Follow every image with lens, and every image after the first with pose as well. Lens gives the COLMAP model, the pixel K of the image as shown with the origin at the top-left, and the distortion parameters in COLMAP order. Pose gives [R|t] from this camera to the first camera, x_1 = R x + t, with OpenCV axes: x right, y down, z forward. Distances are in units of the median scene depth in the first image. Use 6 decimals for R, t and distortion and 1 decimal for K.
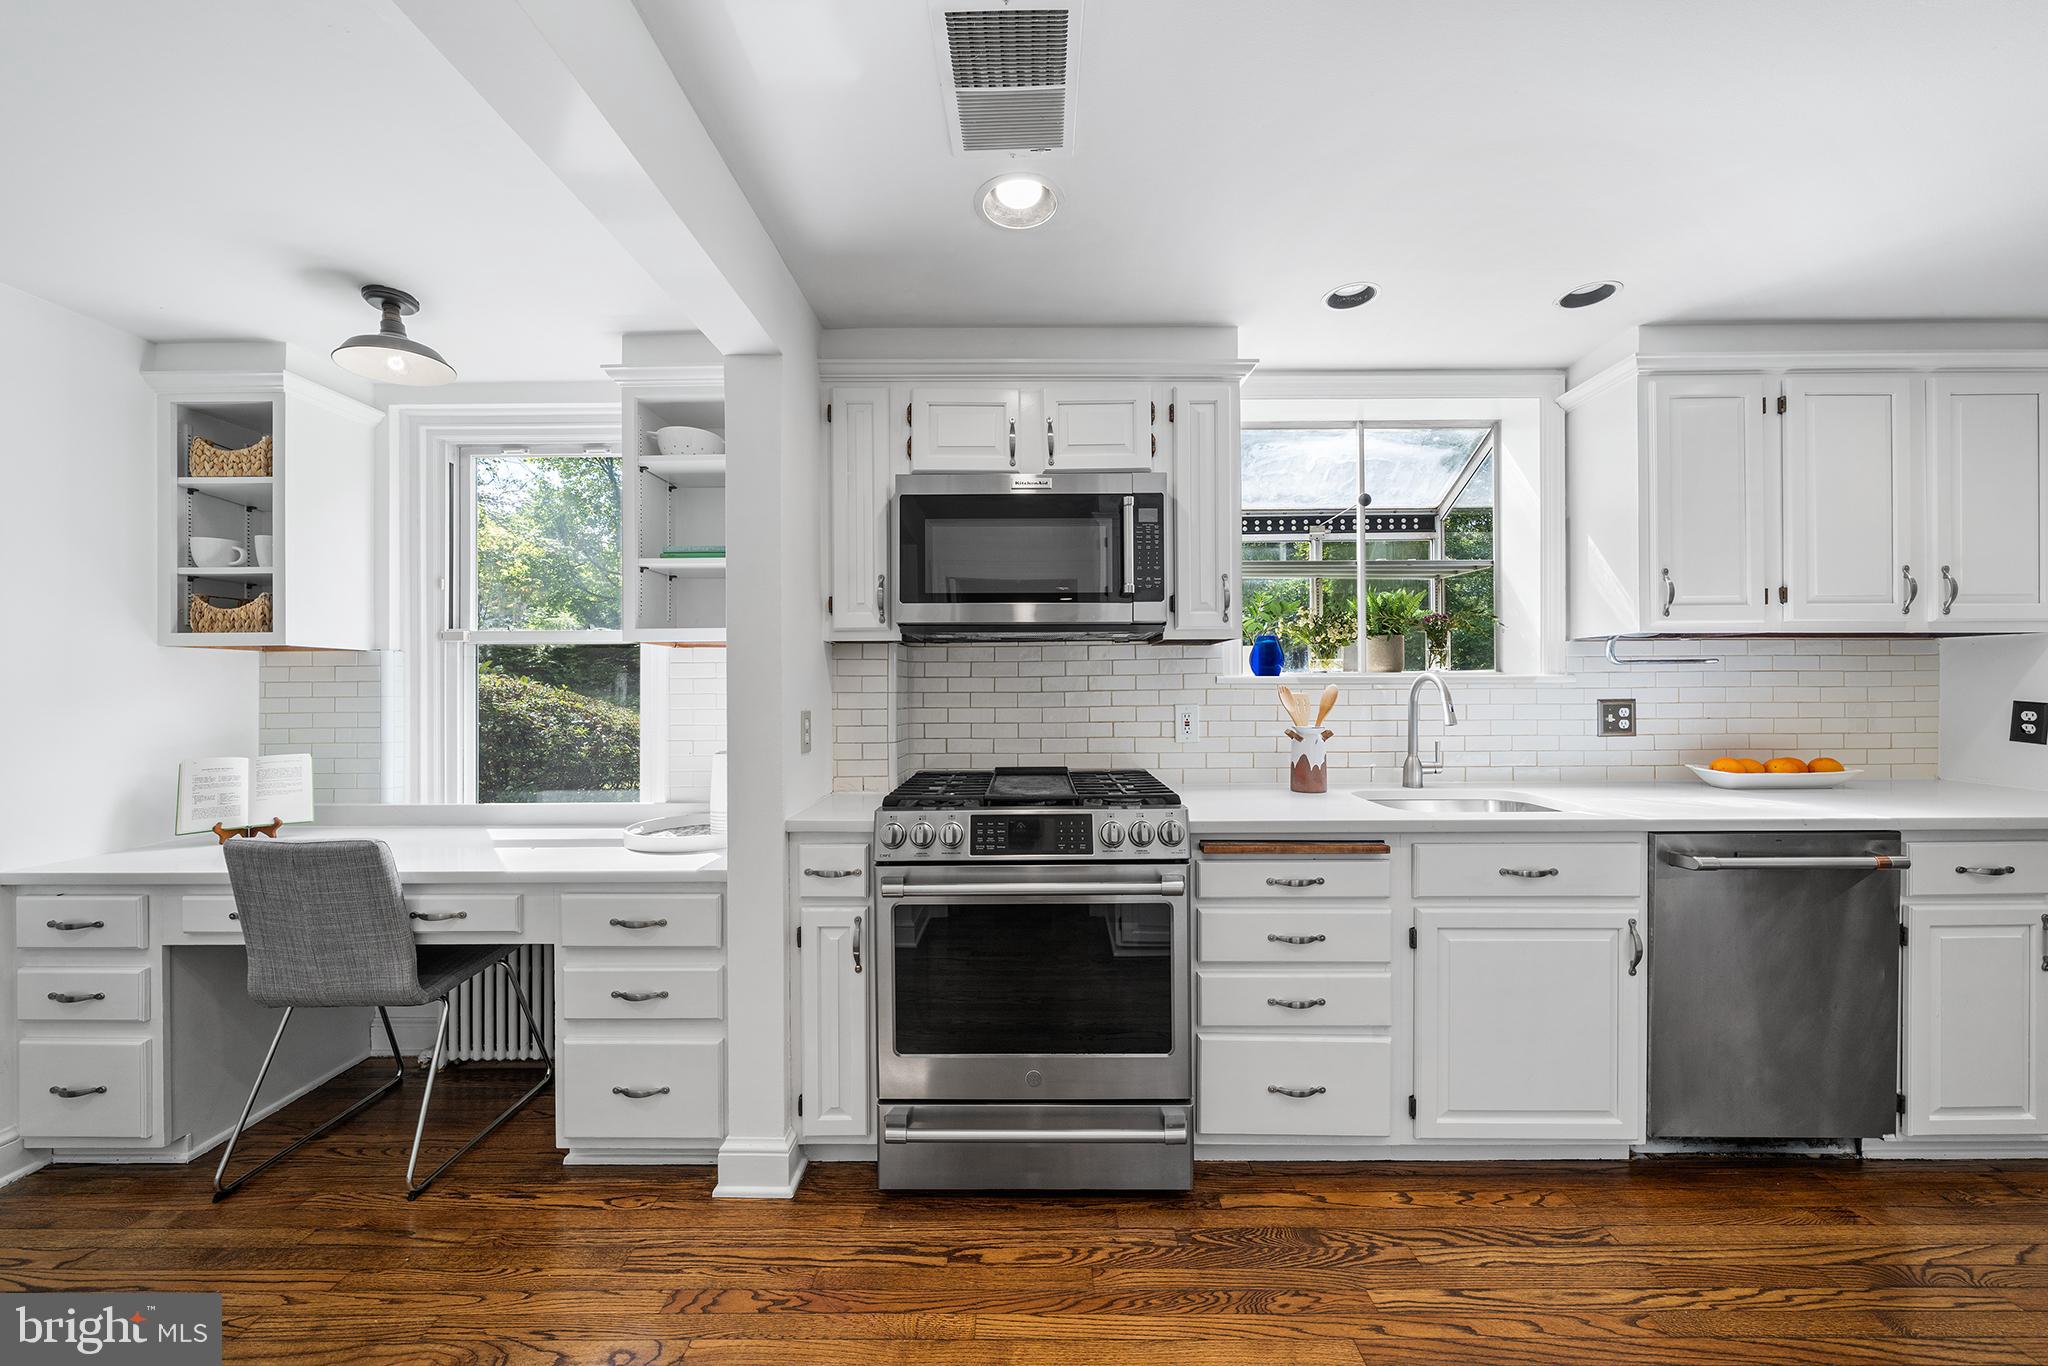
lens RADIAL K [[772.5, 0, 1024.8], [0, 772.5, 688.5], [0, 0, 1]] dist [-0.000593, 0.000002]
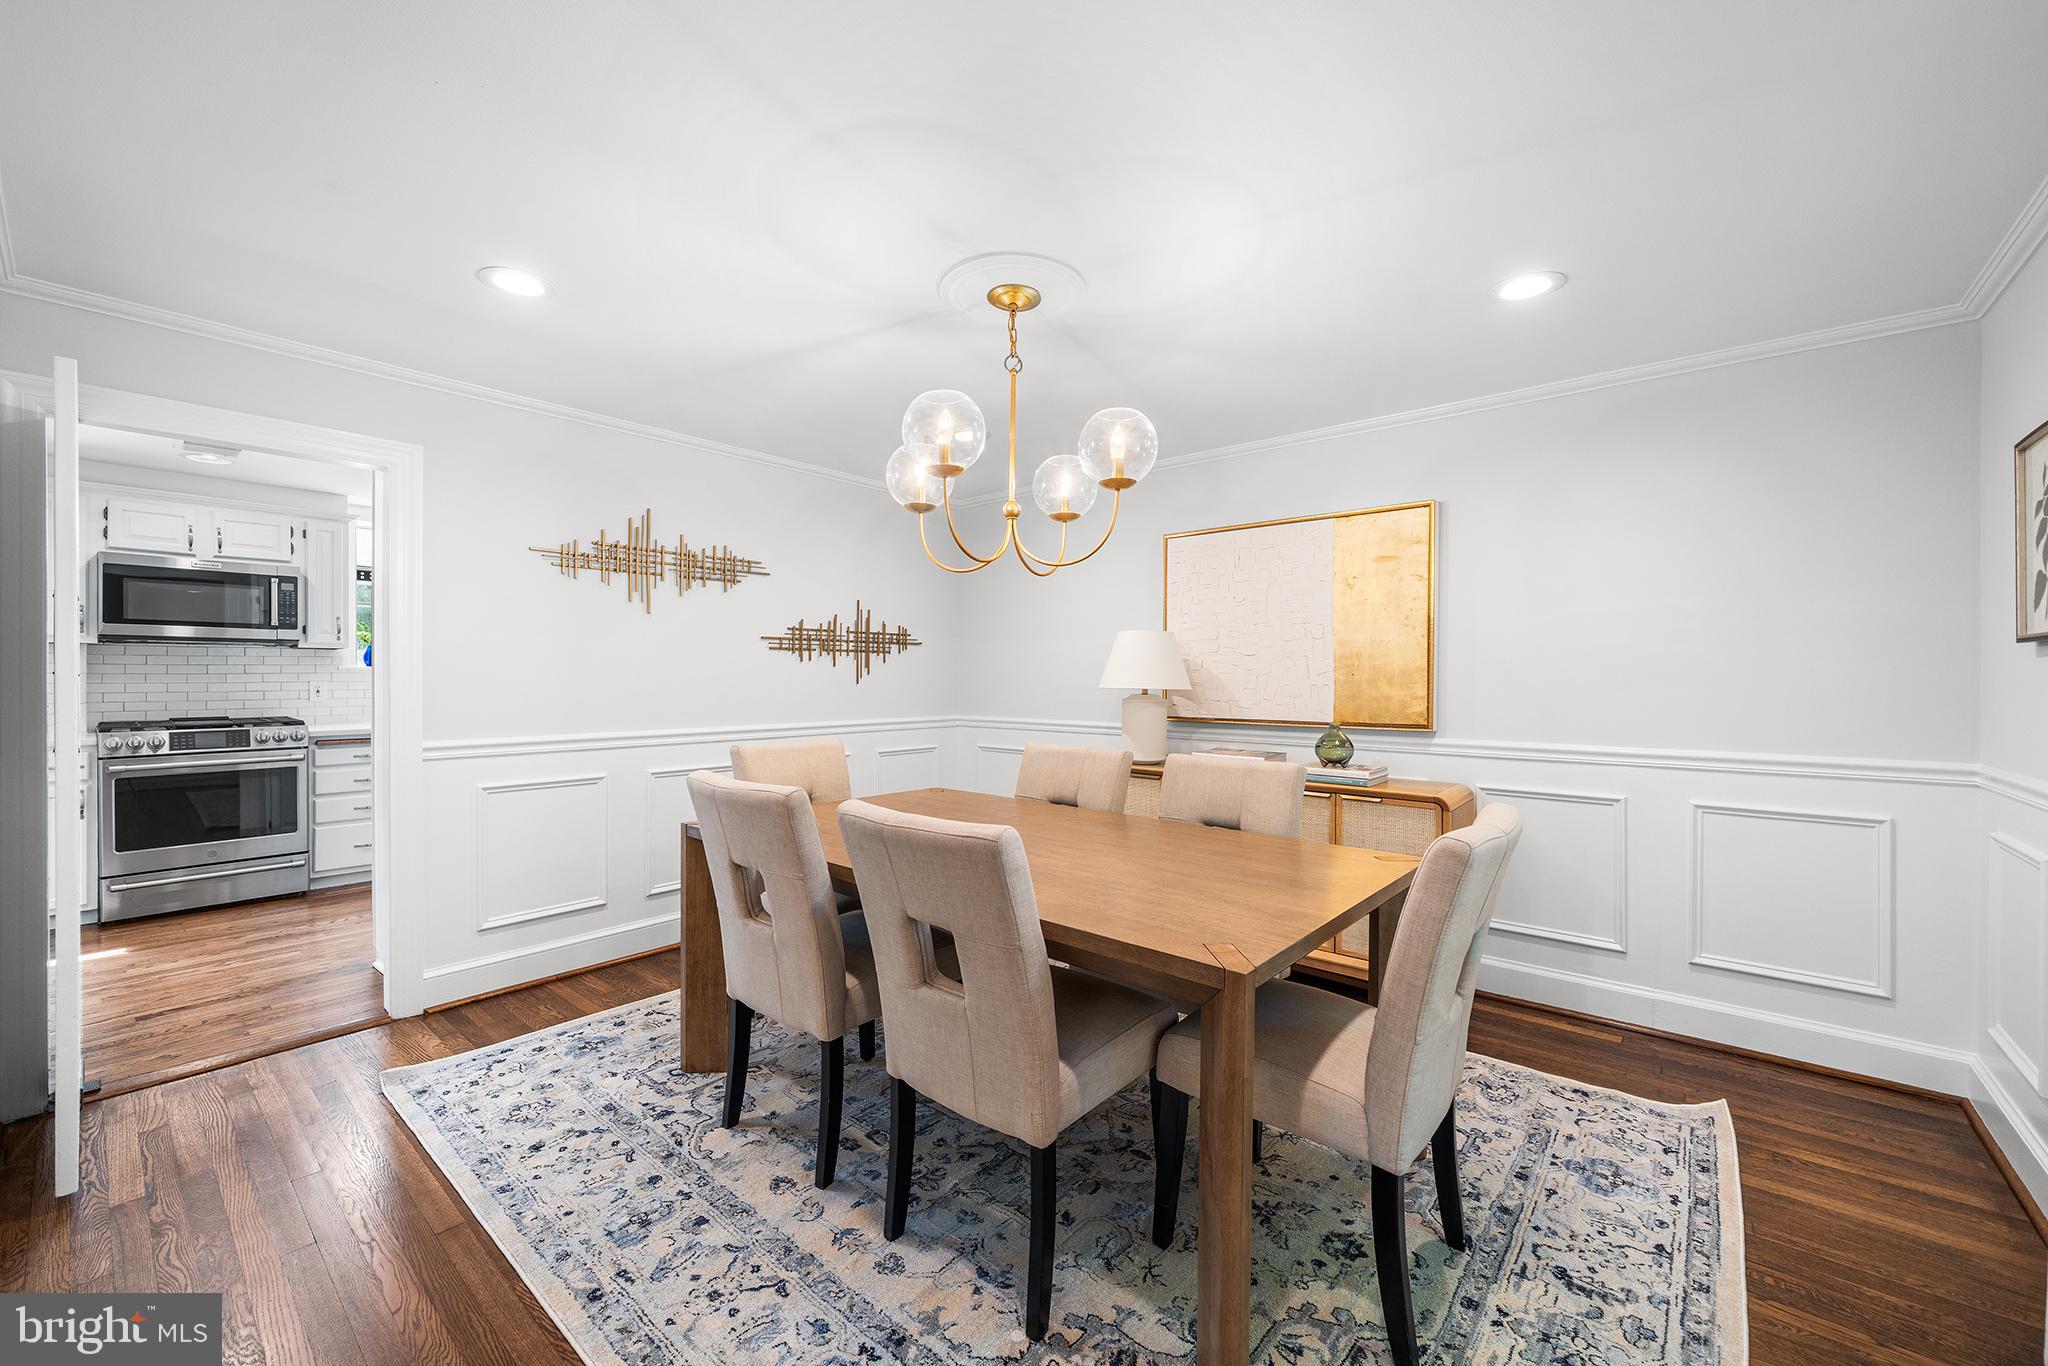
lens RADIAL K [[827.4, 0, 1036.1], [0, 827.4, 682.1], [0, 0, 1]] dist [0.000197, 0.000015]
pose [[0.652013, 0.004182, 0.758196, -0.207398], [-0.007181, 0.999974, 0.000659, 0.010821], [-0.758173, -0.005874, 0.652027, -1.926473]]
